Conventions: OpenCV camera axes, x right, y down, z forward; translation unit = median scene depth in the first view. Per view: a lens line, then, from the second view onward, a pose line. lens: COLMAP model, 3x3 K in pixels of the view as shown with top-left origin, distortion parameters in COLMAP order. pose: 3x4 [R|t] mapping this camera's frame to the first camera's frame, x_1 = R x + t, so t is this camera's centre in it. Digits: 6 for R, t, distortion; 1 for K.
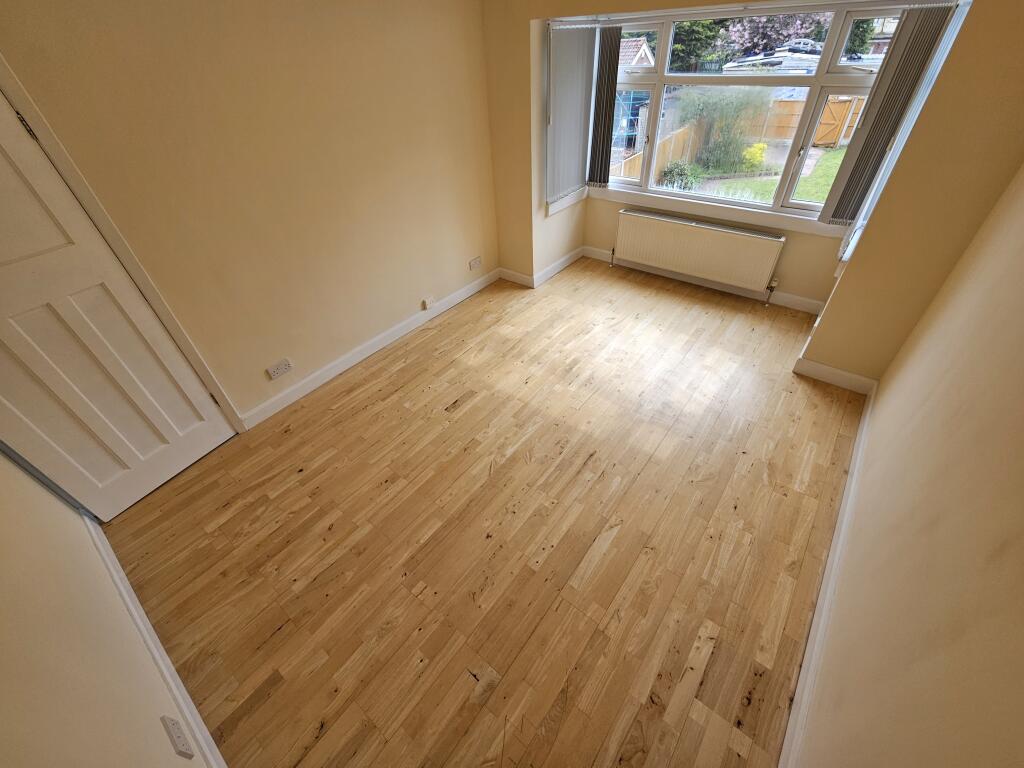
lens RADIAL K [[421.1, 0, 513.1], [0, 421.1, 381.7], [0, 0, 1]] dist [0.000758, -0.000275]
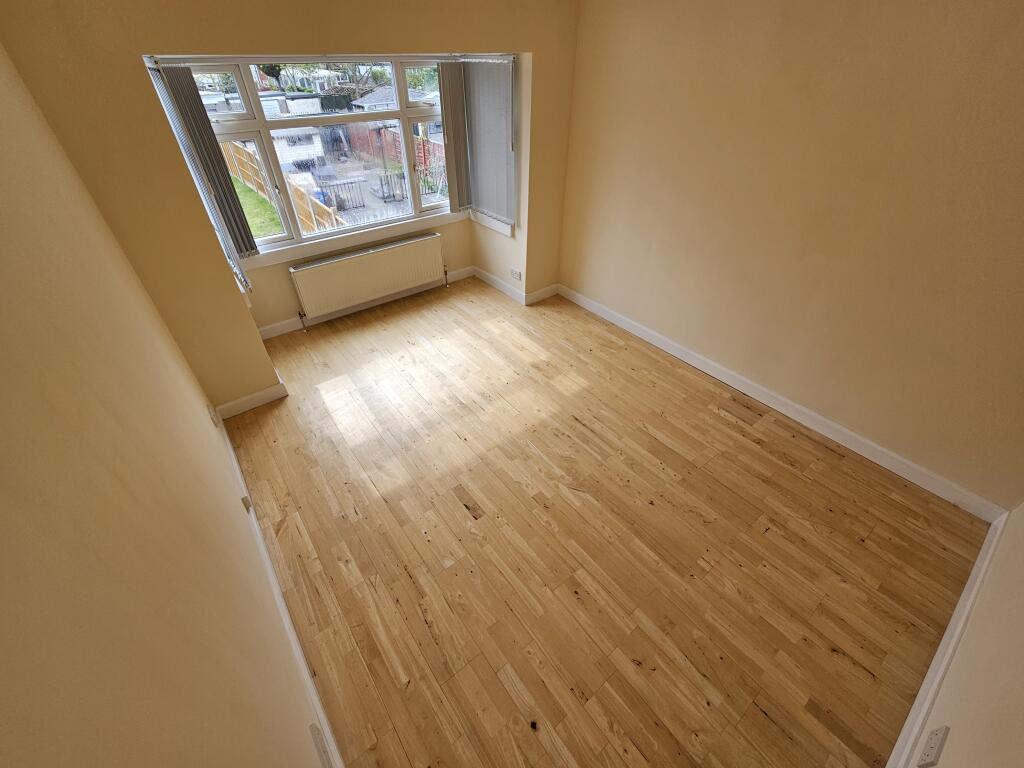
lens RADIAL K [[421.1, 0, 513.1], [0, 421.1, 381.7], [0, 0, 1]] dist [0.000758, -0.000275]
pose [[0.233936, -0.563969, 0.791968, -0.719637], [0.612272, 0.718214, 0.330592, -0.392917], [-0.755246, 0.407563, 0.513318, 0.478973]]
